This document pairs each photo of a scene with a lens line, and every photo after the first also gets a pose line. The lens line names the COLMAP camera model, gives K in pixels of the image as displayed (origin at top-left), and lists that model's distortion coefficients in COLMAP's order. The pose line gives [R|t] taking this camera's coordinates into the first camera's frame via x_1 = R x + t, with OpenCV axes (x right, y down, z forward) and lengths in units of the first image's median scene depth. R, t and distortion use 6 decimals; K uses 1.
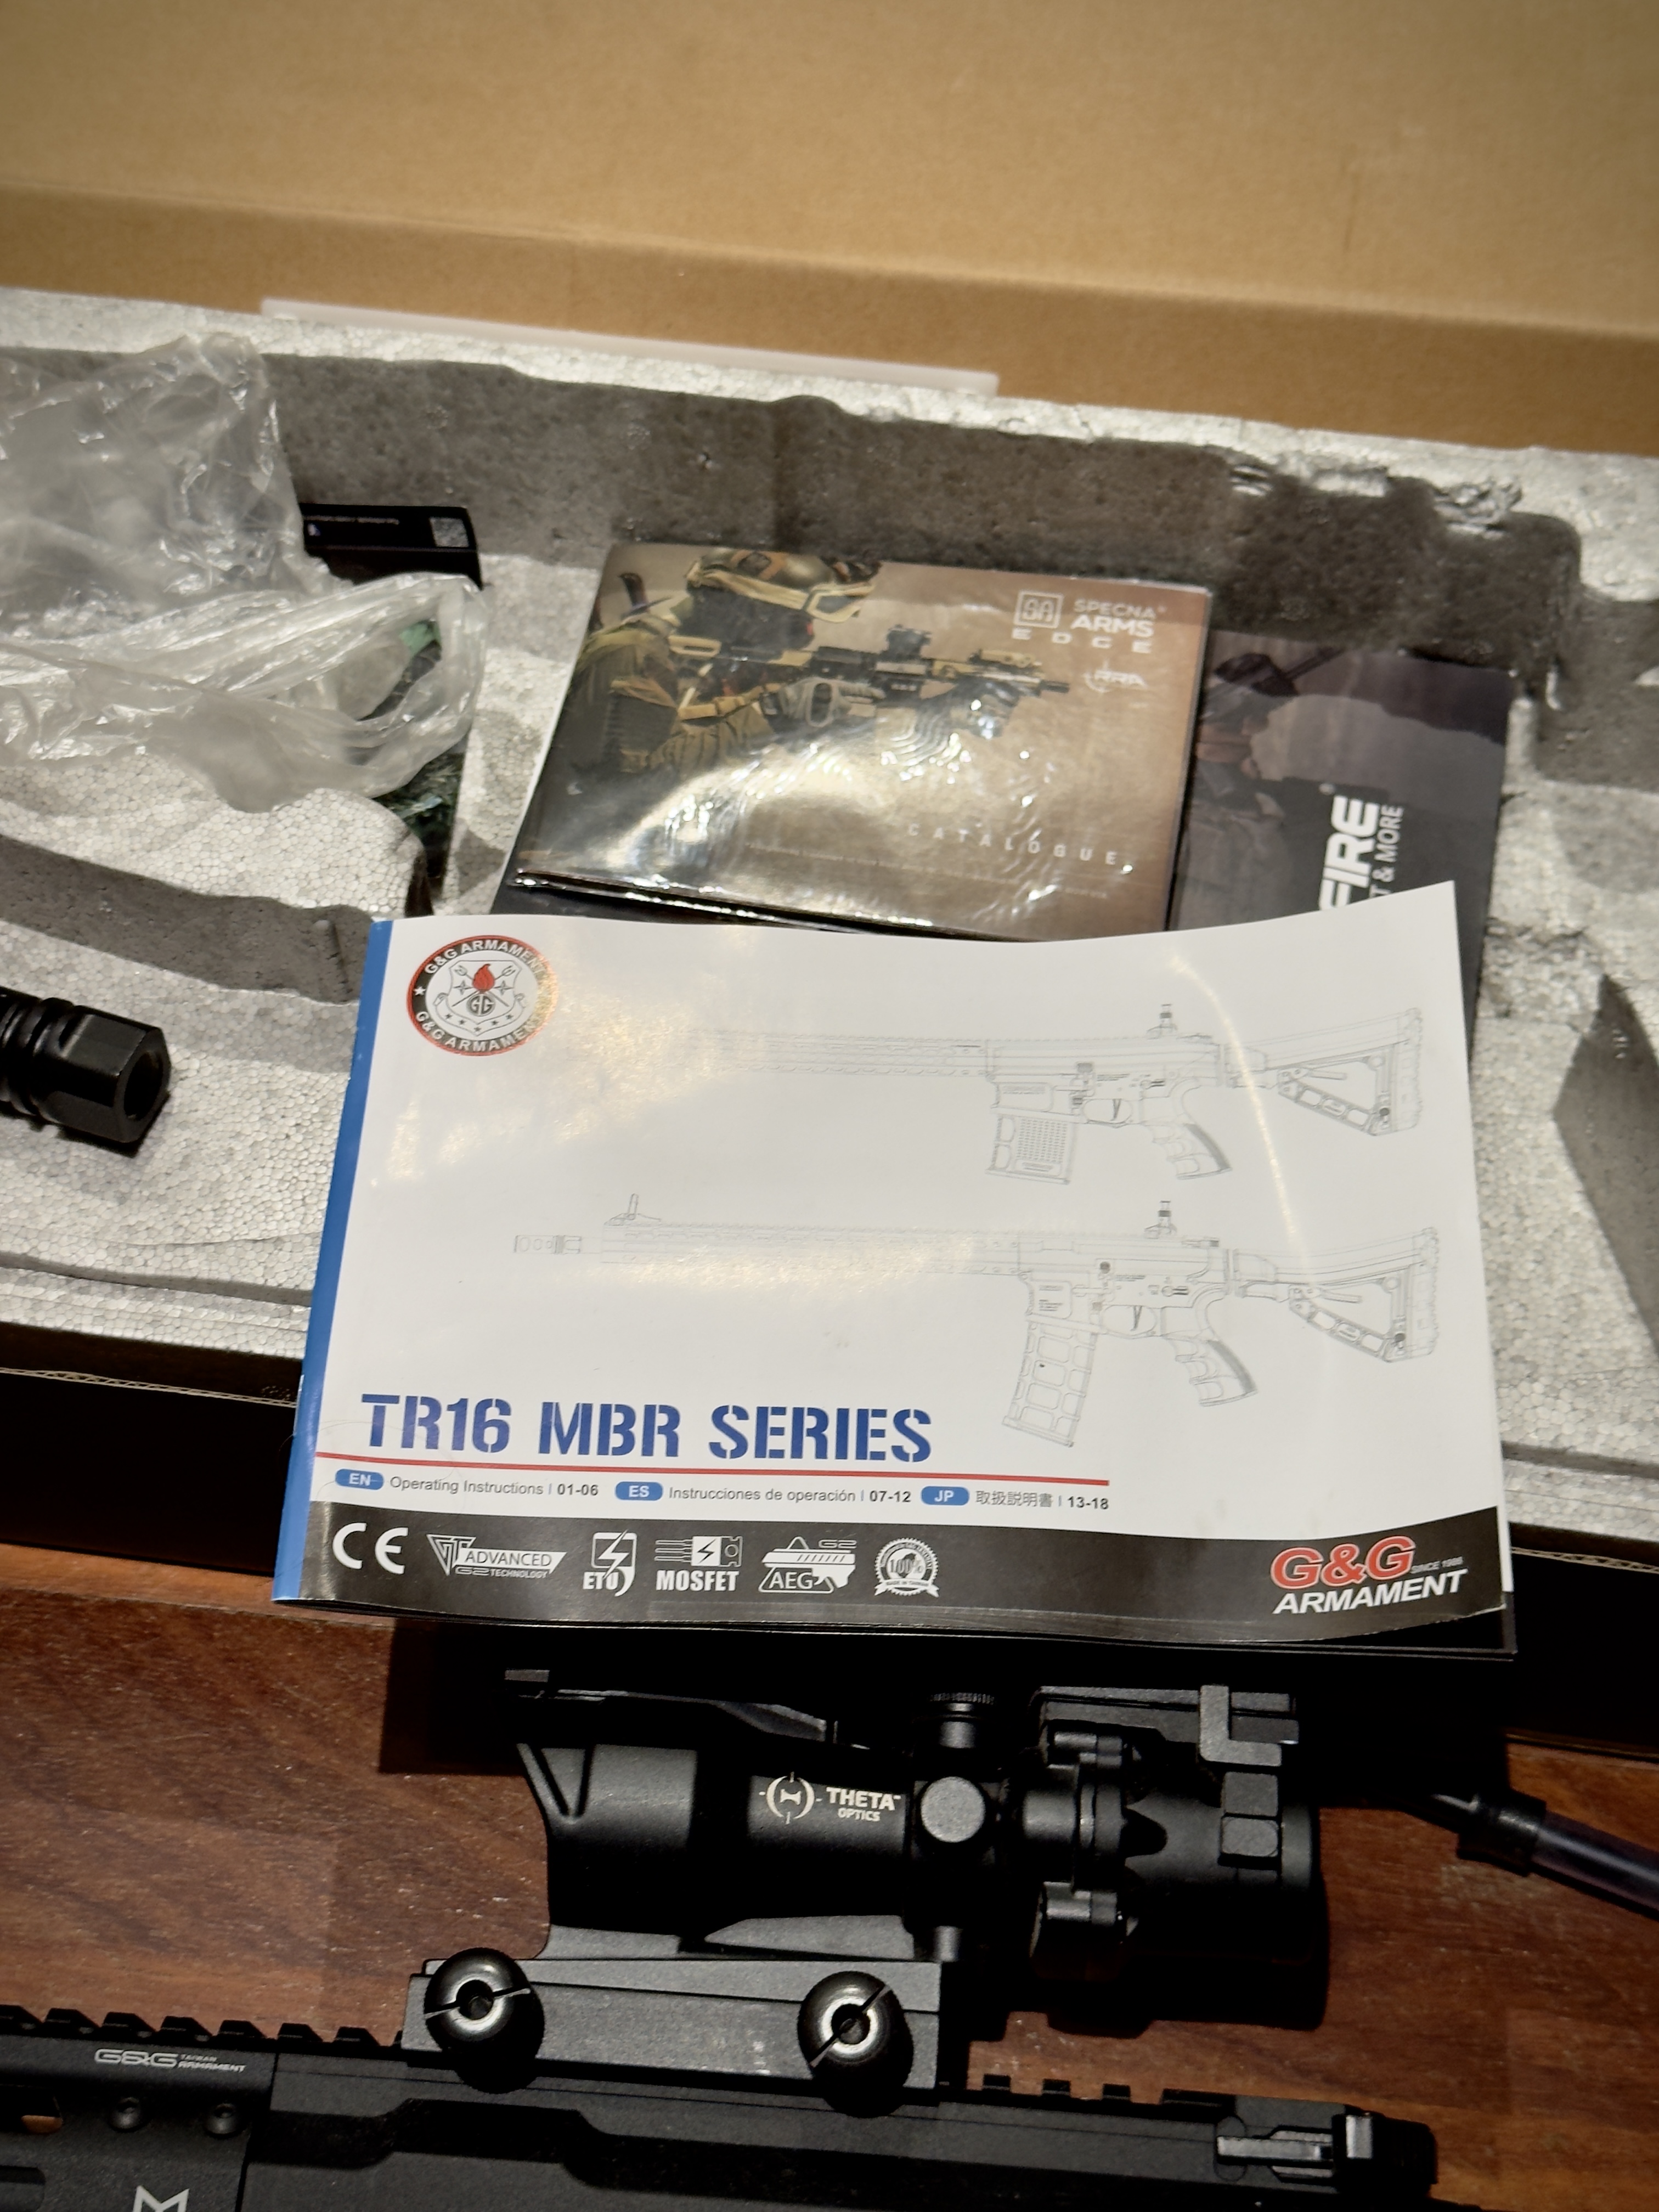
lens RADIAL K [[3088.7, 0, 786.8], [0, 3088.7, 1073.6], [0, 0, 1]] dist [0.111385, 0.000000]
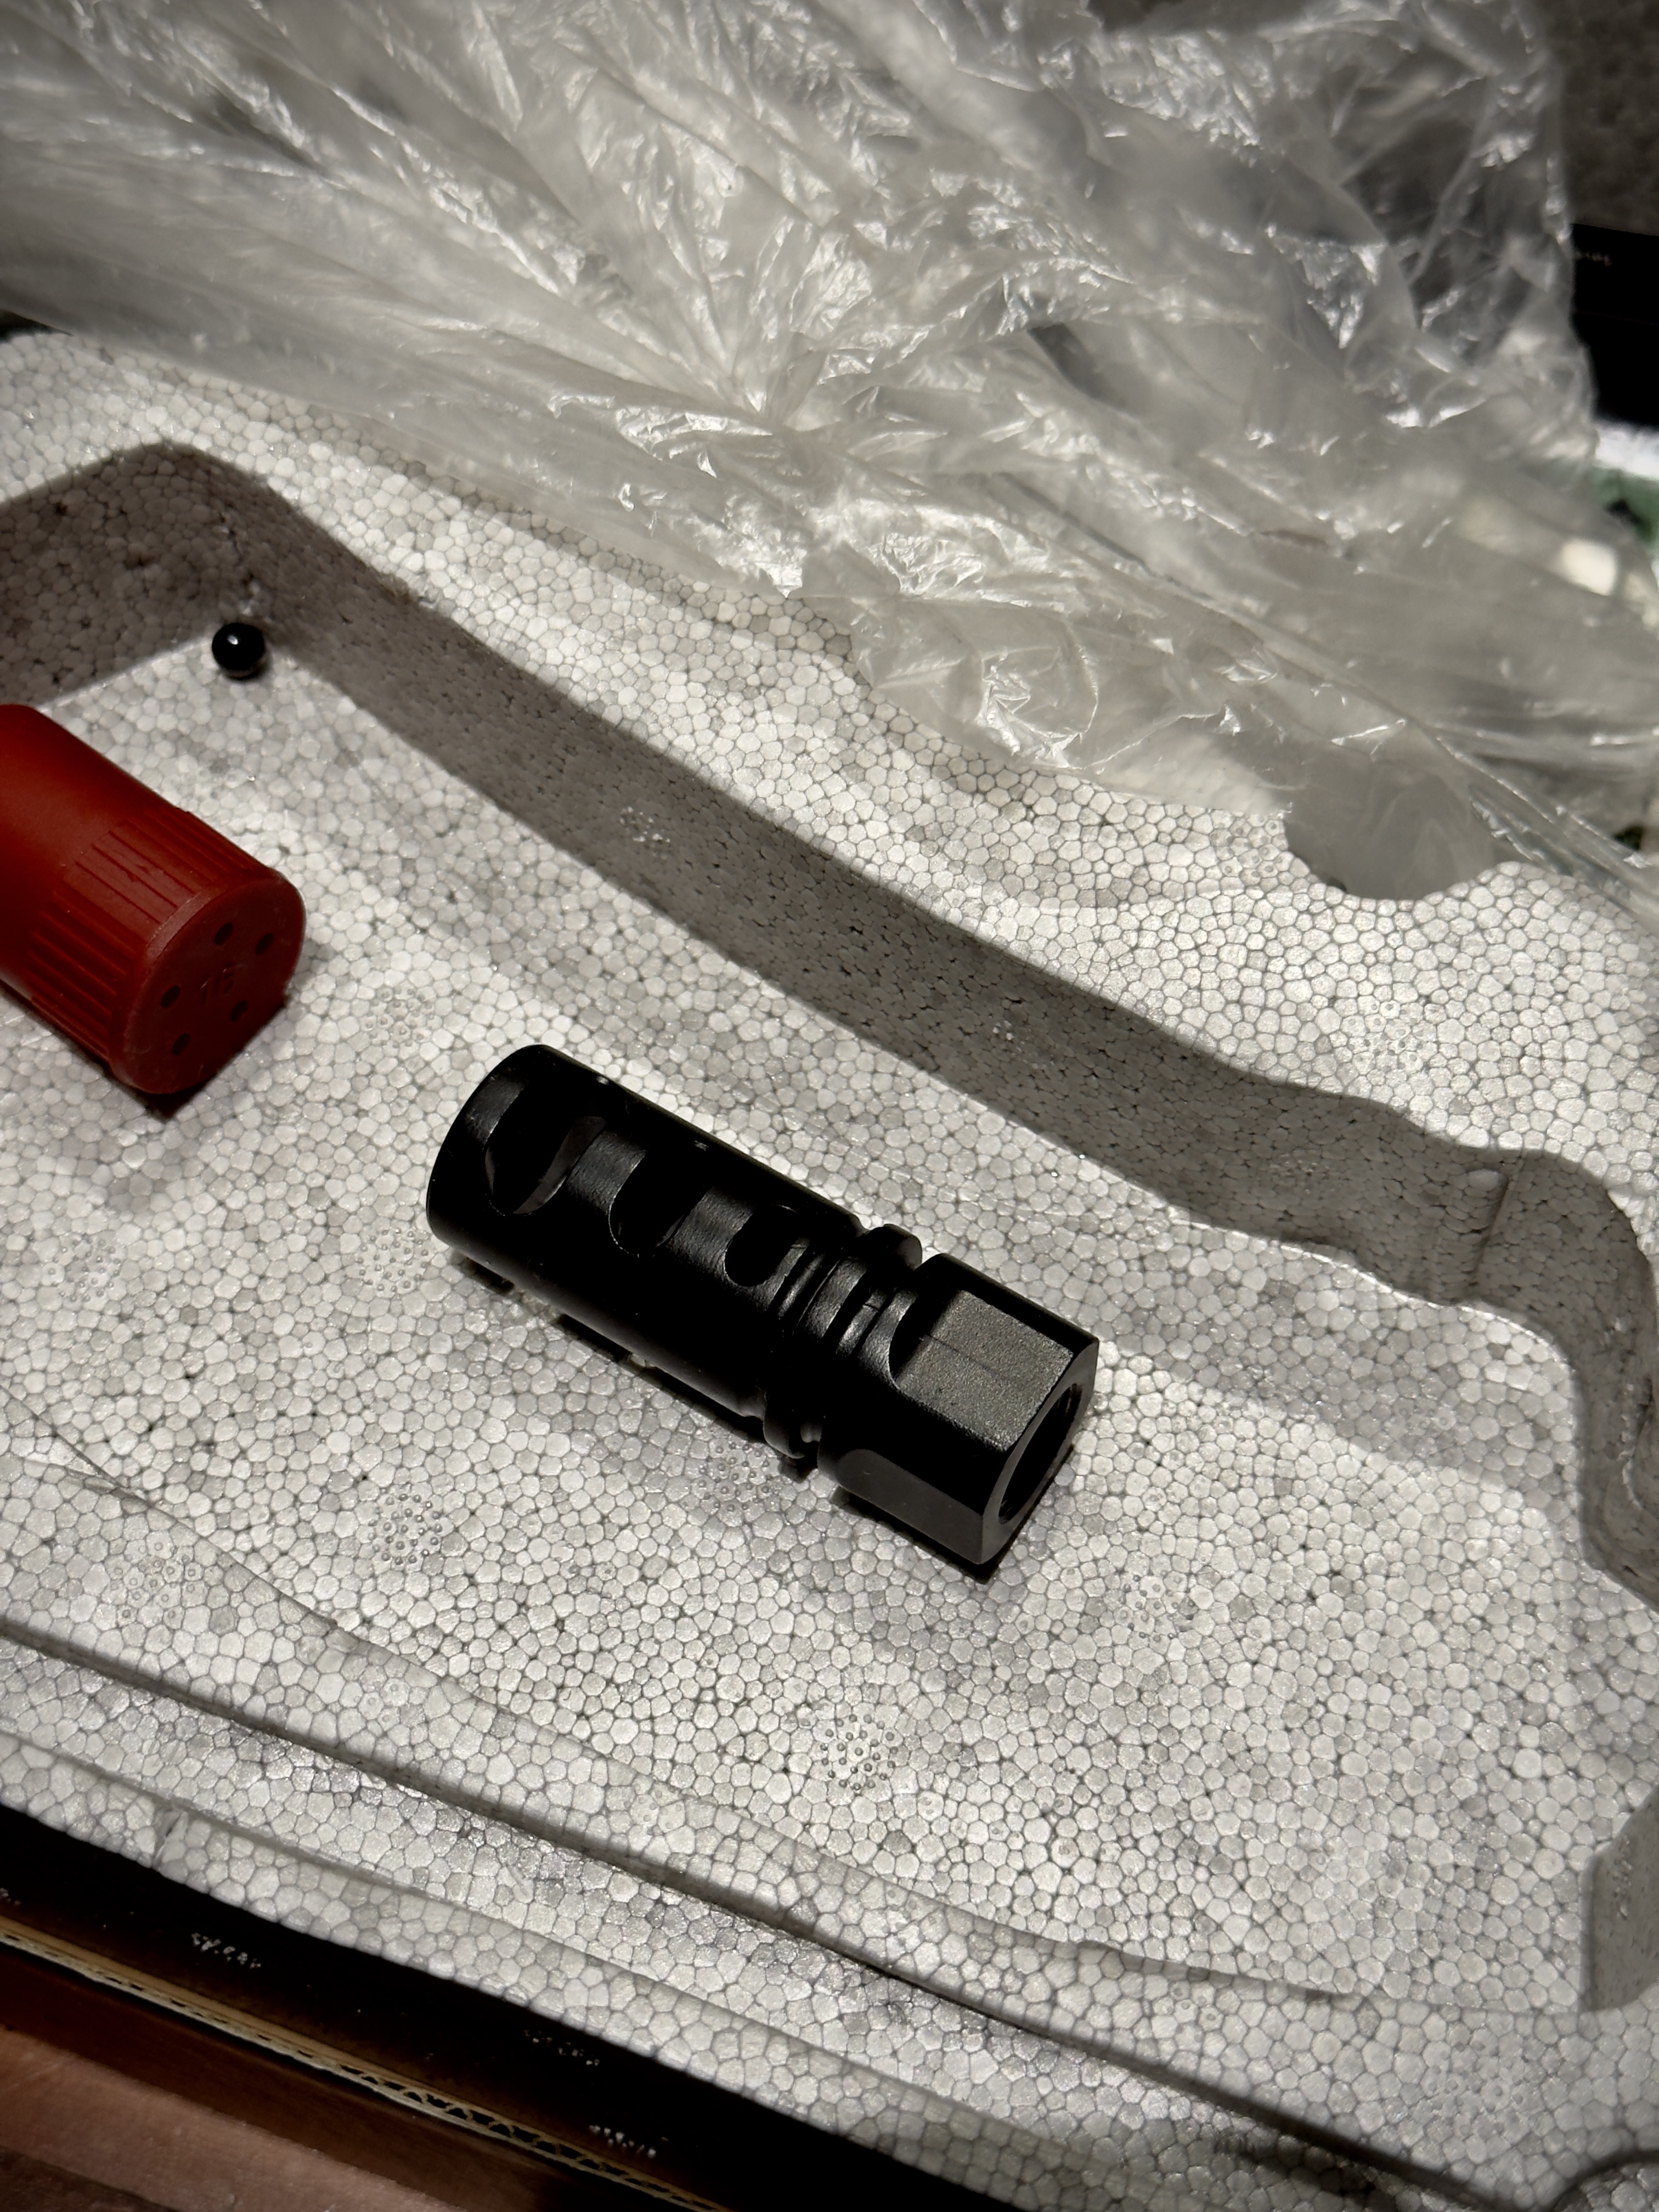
lens RADIAL K [[3088.7, 0, 823.6], [0, 3088.7, 1093.7], [0, 0, 1]] dist [0.111385, 0.000000]
pose [[0.976555, 0.186030, -0.108322, -0.196258], [-0.172039, 0.976904, 0.126737, -0.100716], [0.129397, -0.105130, 0.986004, 0.536278]]
